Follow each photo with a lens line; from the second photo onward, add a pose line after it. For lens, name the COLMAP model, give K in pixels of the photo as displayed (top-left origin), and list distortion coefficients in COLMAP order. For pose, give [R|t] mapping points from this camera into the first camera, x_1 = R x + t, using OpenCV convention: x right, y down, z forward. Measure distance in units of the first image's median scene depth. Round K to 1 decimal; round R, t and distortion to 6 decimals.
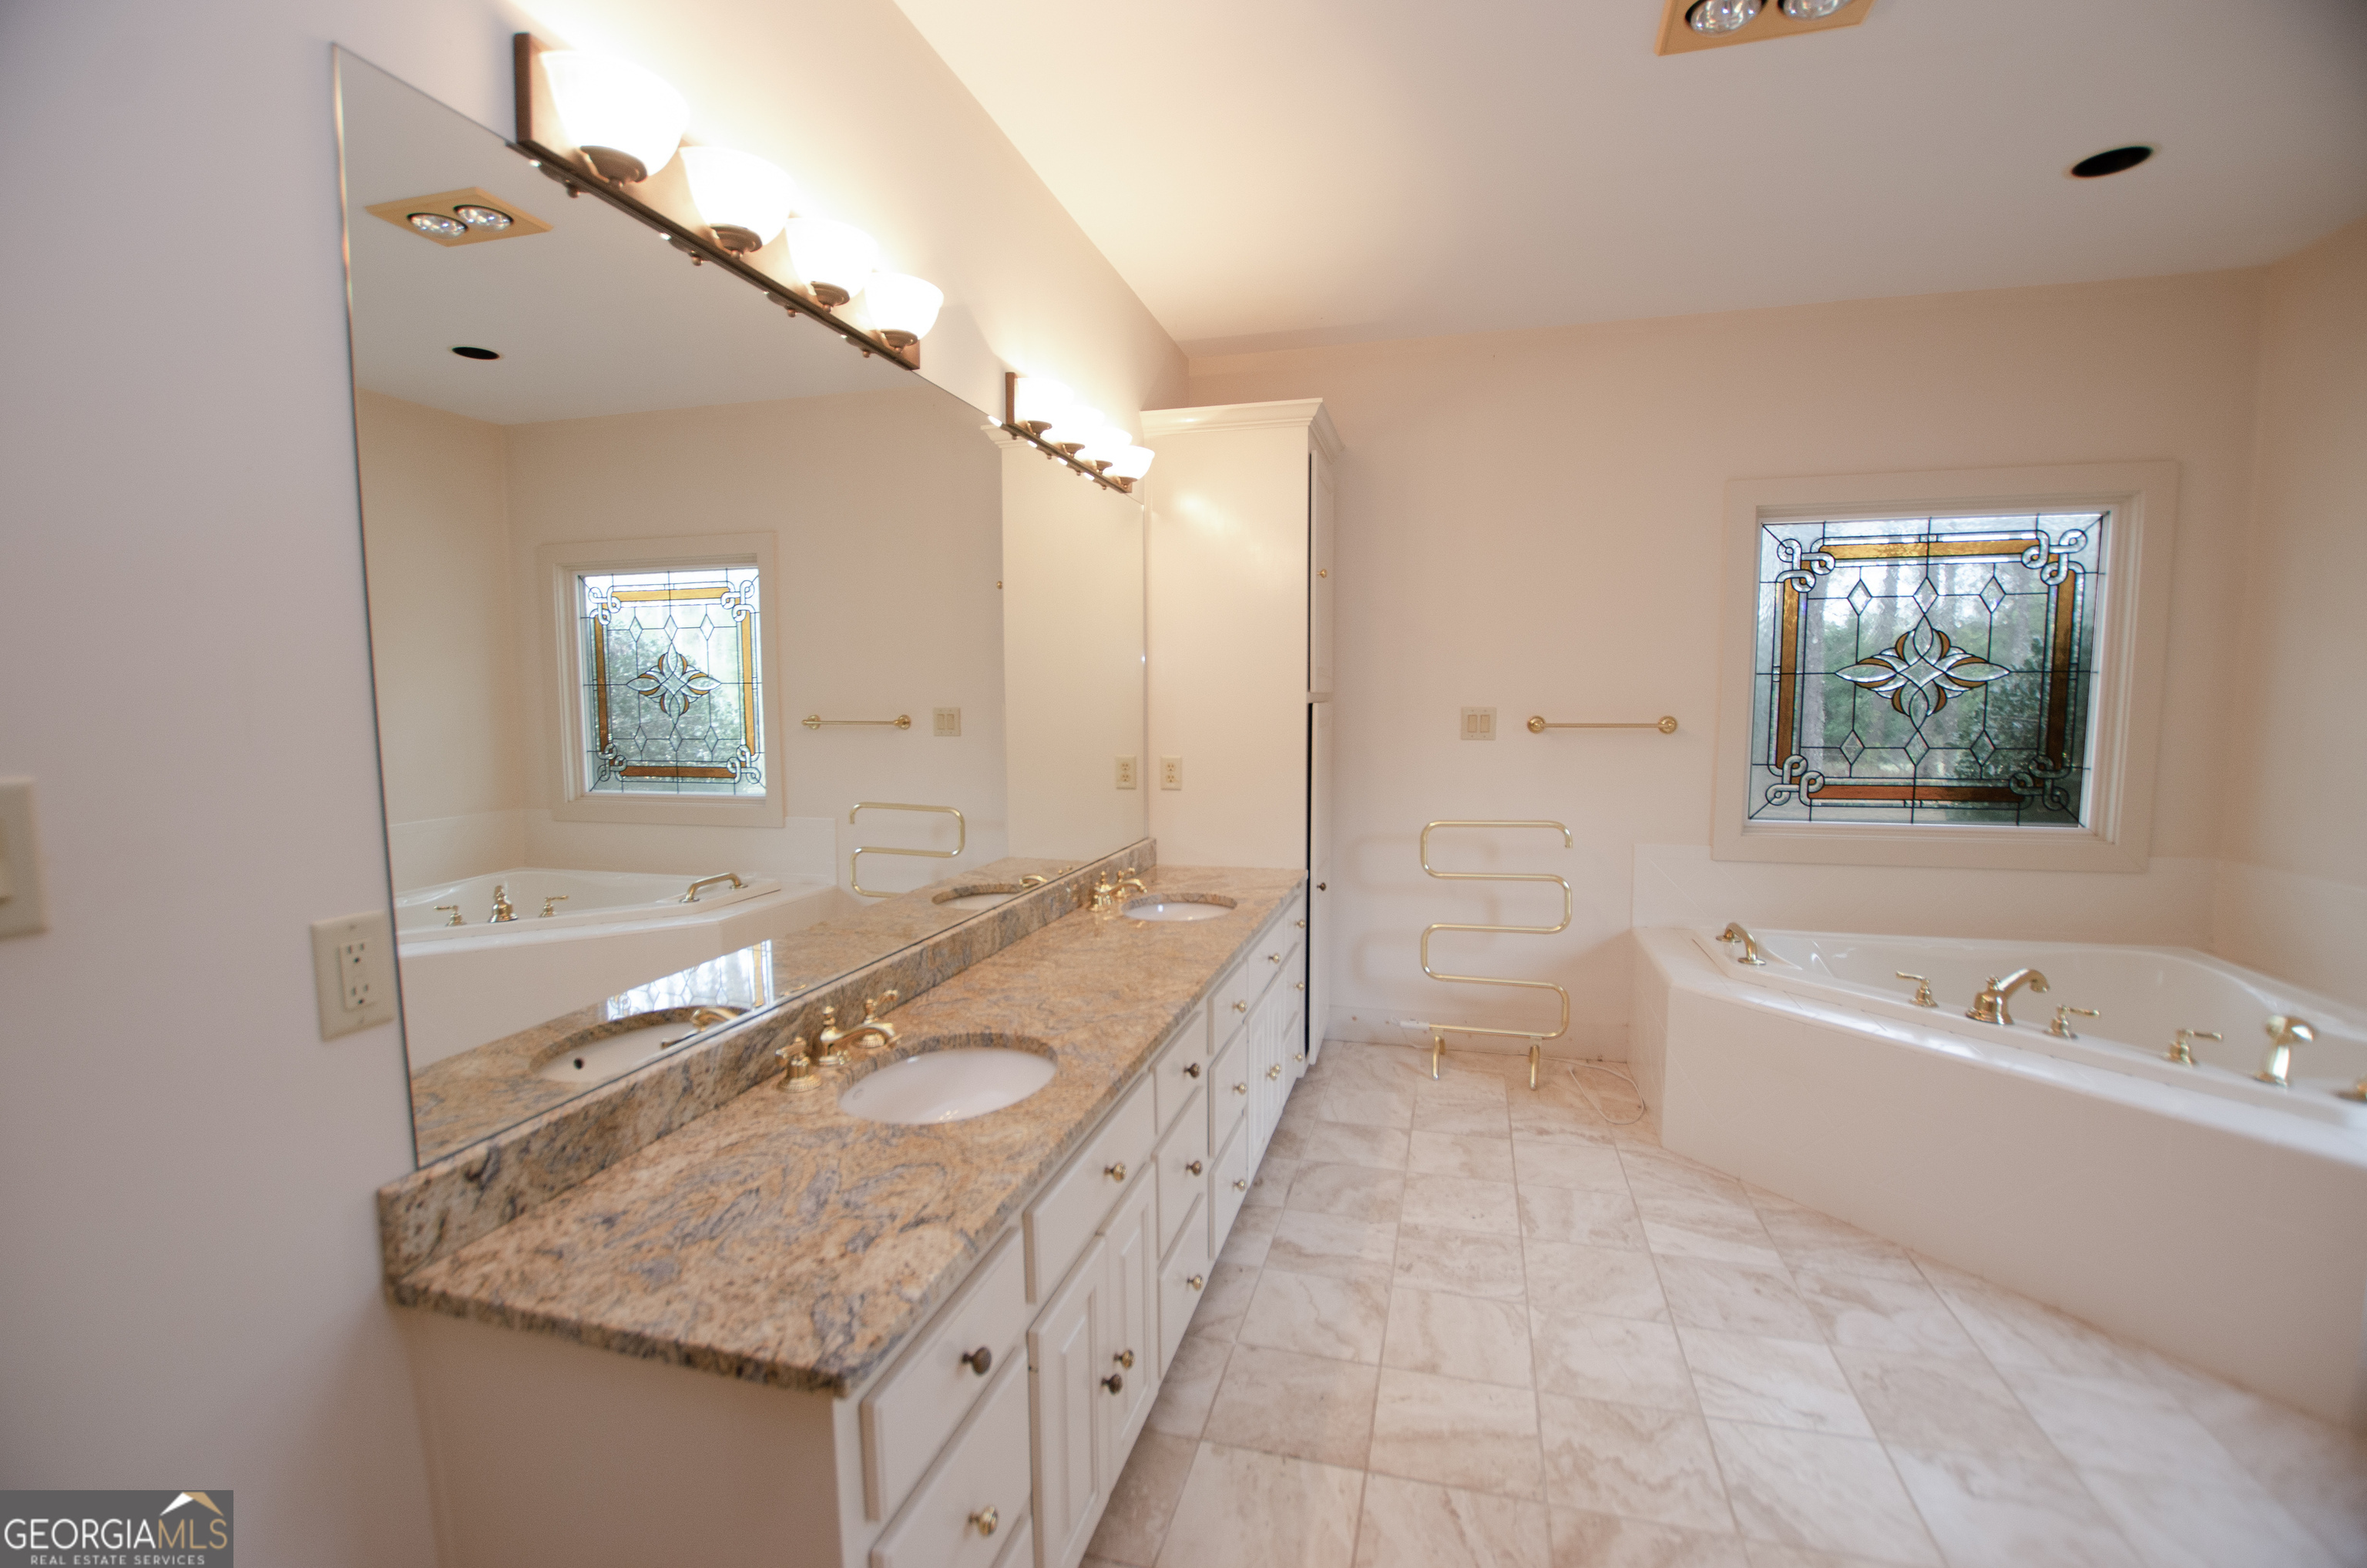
lens RADIAL K [[1037.1, 0, 1185.2], [0, 1037.1, 793.7], [0, 0, 1]] dist [-0.000458, -0.000093]
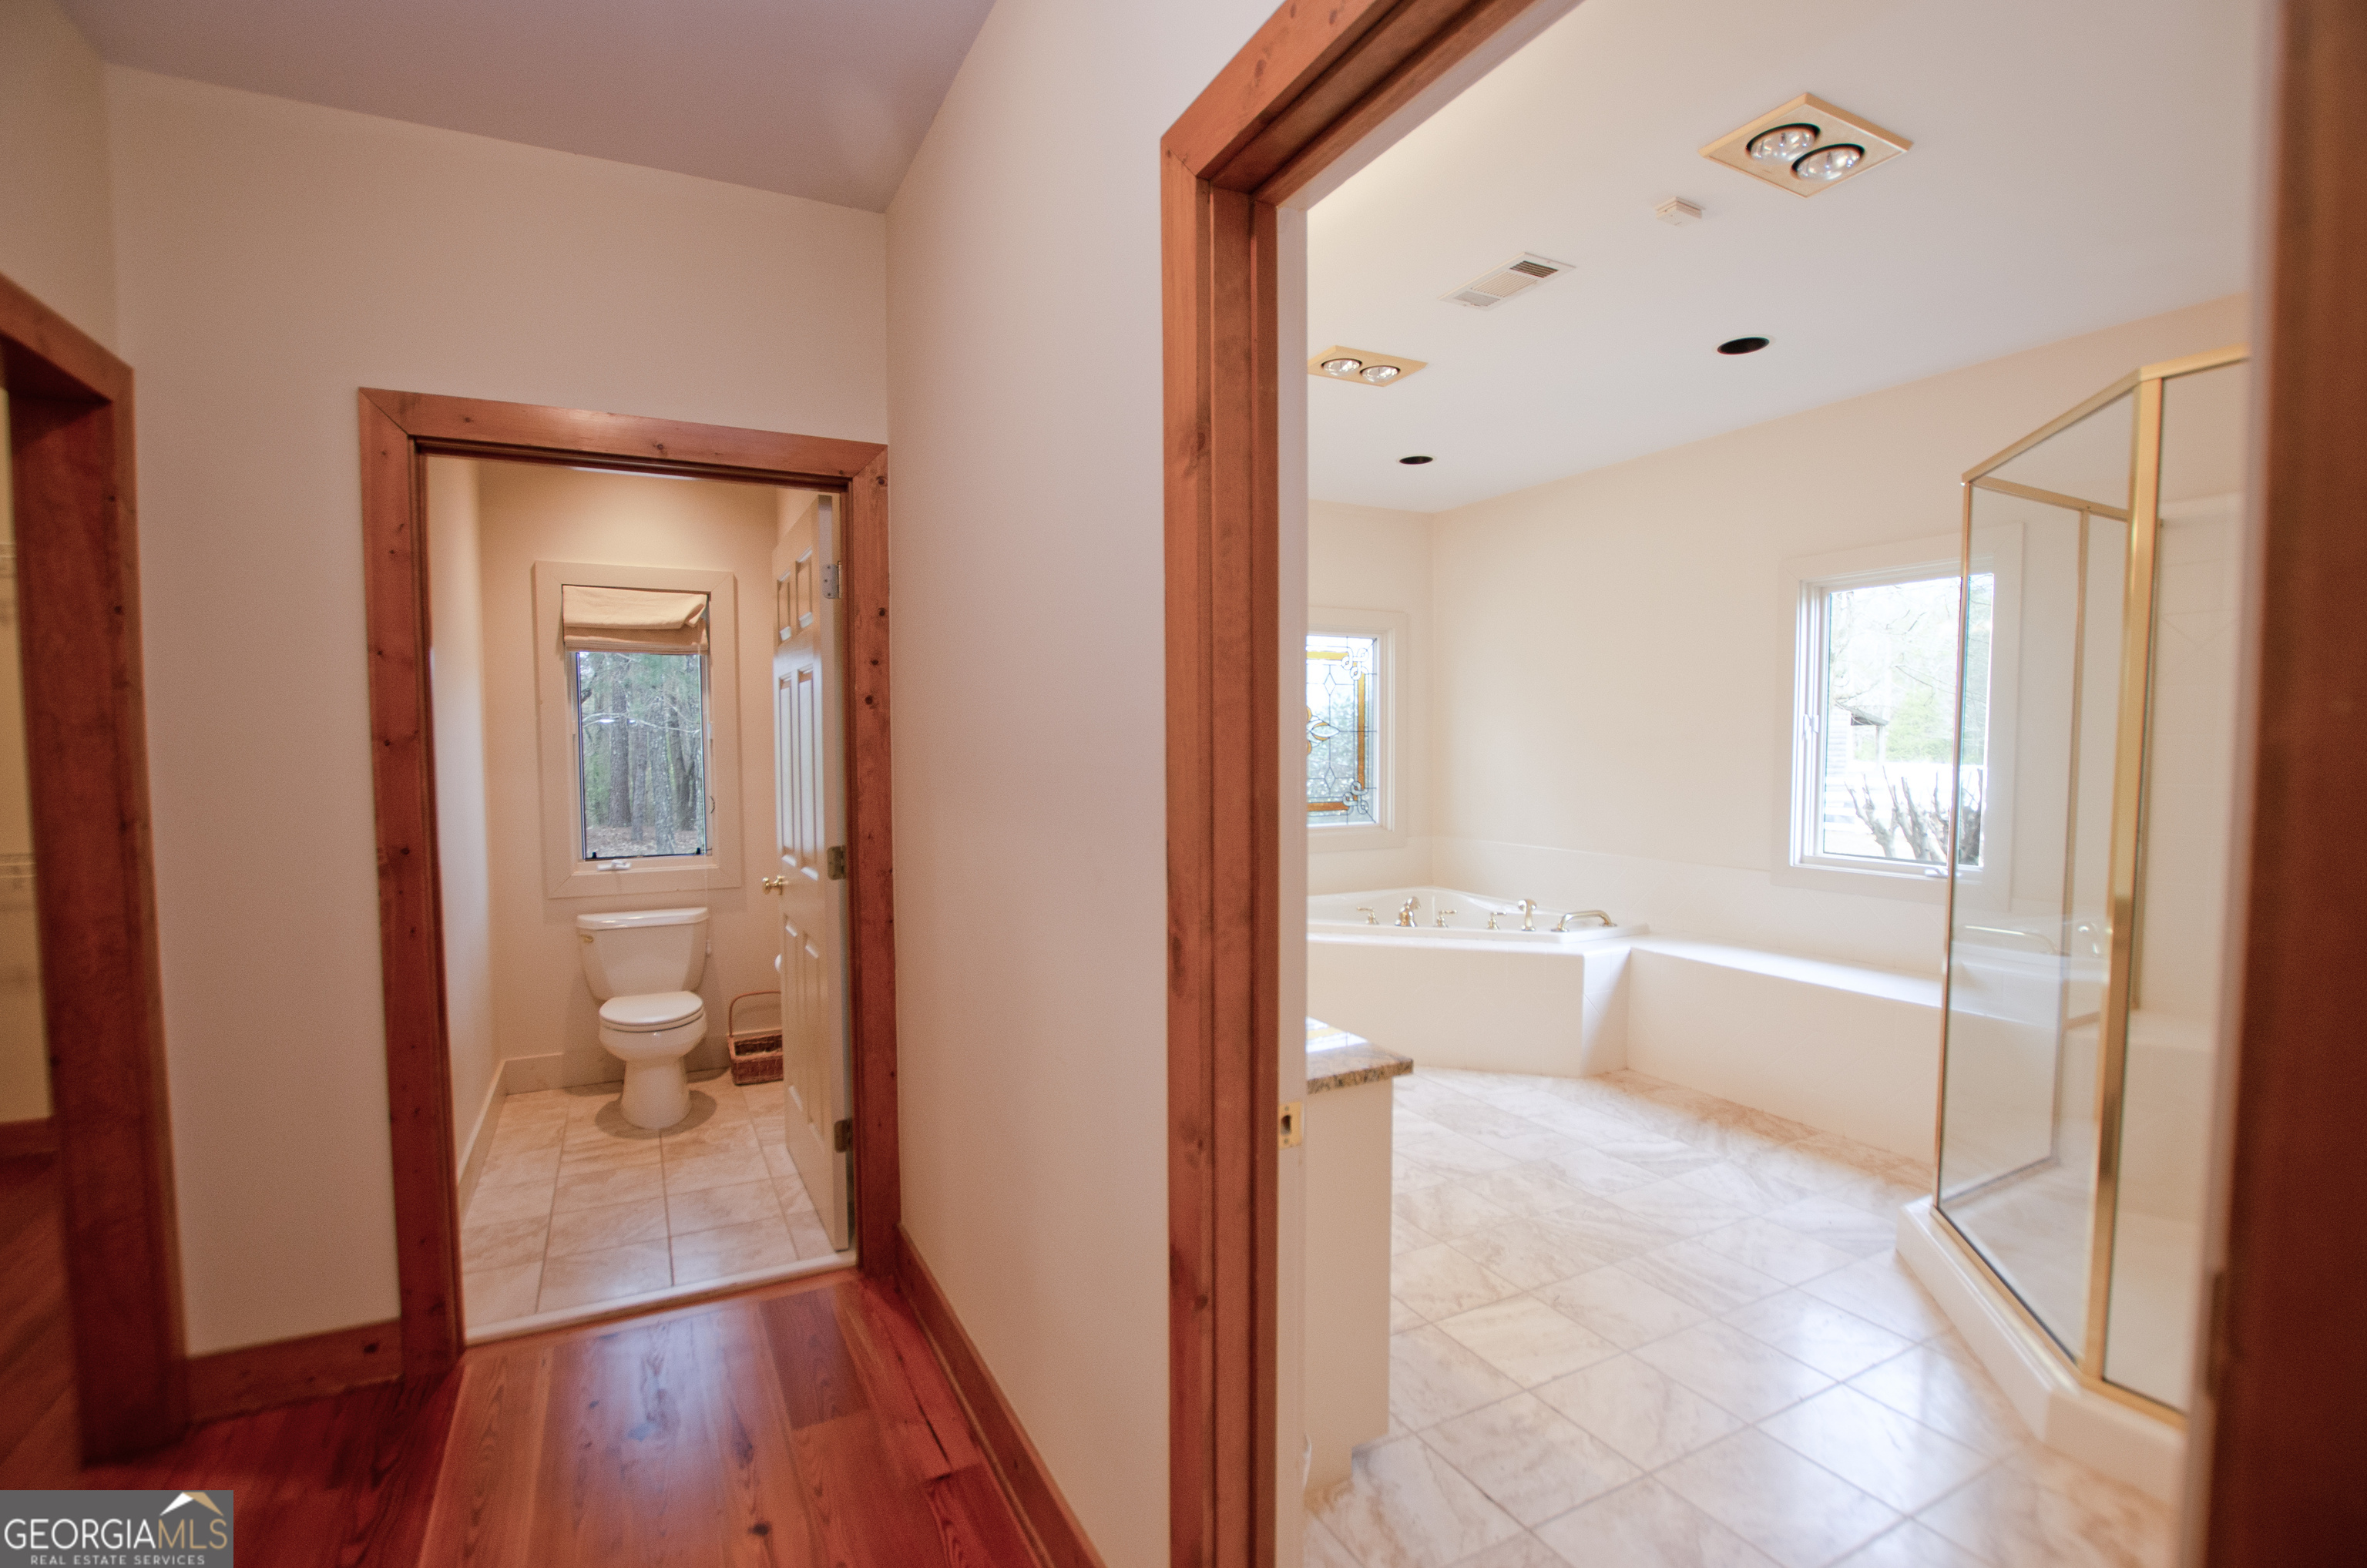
lens RADIAL K [[1037.1, 0, 1185.2], [0, 1037.1, 793.7], [0, 0, 1]] dist [-0.000458, -0.000093]
pose [[0.671753, 0.038465, -0.739776, 1.939573], [-0.069711, 0.997502, -0.011435, 0.029193], [0.737488, 0.059252, 0.672756, -0.387141]]
